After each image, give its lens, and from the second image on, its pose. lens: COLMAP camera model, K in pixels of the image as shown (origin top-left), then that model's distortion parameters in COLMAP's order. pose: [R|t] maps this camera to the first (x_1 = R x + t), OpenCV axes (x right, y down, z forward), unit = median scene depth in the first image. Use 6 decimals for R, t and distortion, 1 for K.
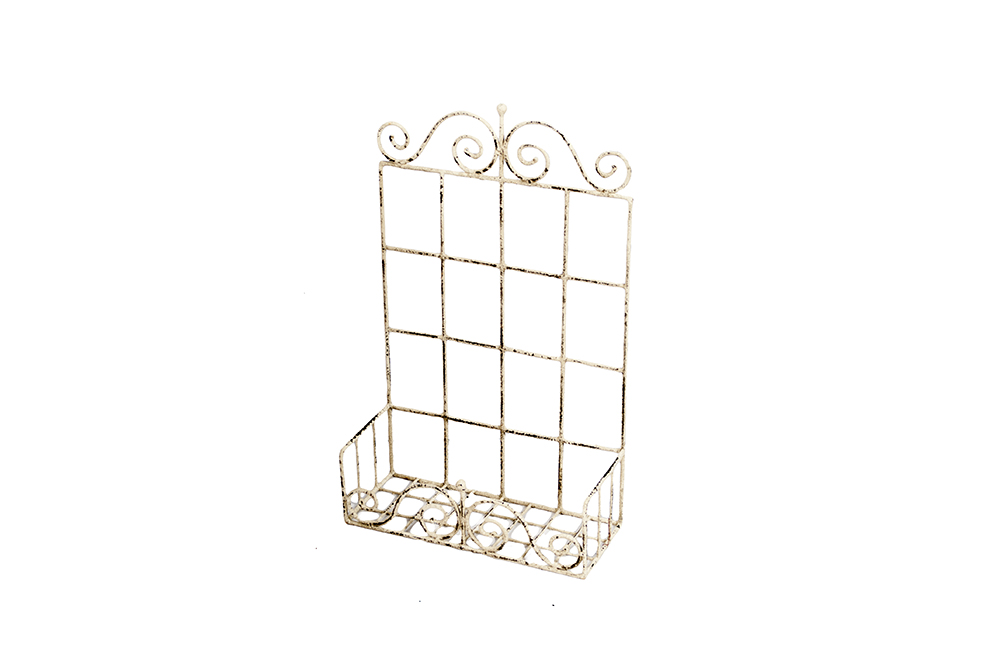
lens RADIAL K [[1624.5, 0, 499.8], [0, 1624.5, 344.4], [0, 0, 1]] dist [0.022390, 0.011513]
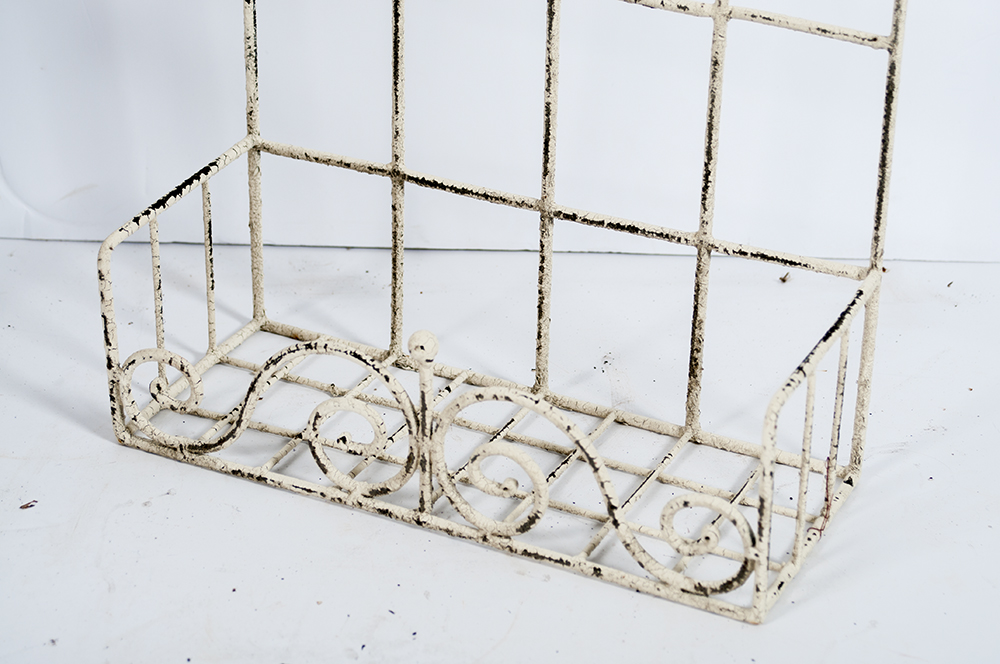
lens RADIAL K [[2567.1, 0, 500.0], [0, 2567.1, 332.0], [0, 0, 1]] dist [0.010646, 0.225454]
pose [[0.998881, 0.040442, -0.024521, 0.006876], [-0.039118, 0.997868, 0.052245, 0.051833], [0.026582, -0.051227, 0.998333, 0.426601]]
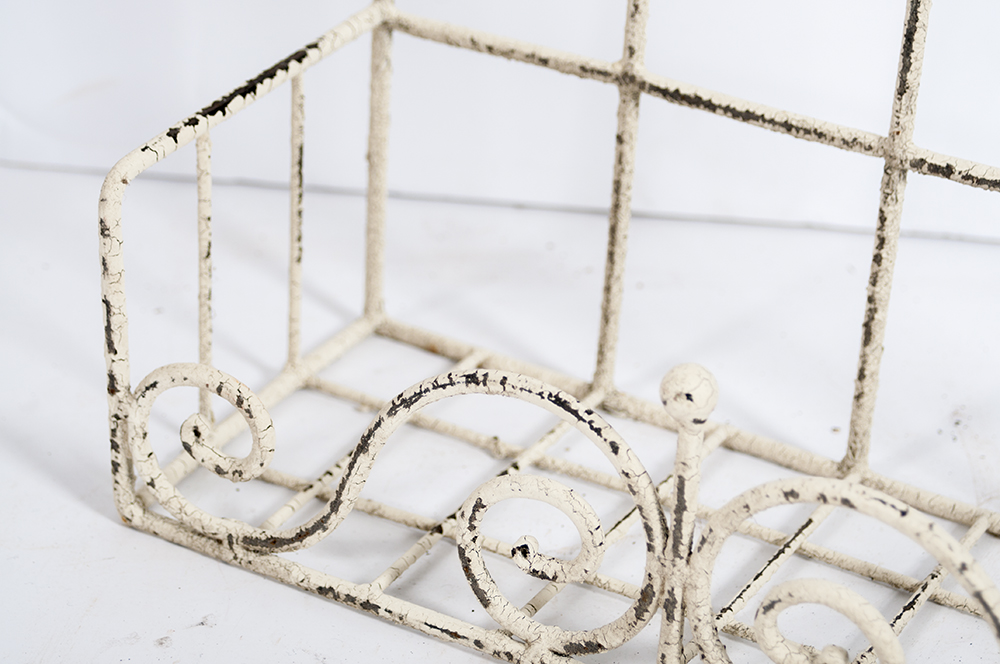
lens RADIAL K [[2897.8, 0, 500.0], [0, 2897.8, 332.0], [0, 0, 1]] dist [0.051228, 0.090792]
pose [[0.993586, 0.096601, -0.058781, -0.025942], [-0.093008, 0.993791, 0.061070, 0.058998], [0.064316, -0.055212, 0.996401, 0.644638]]
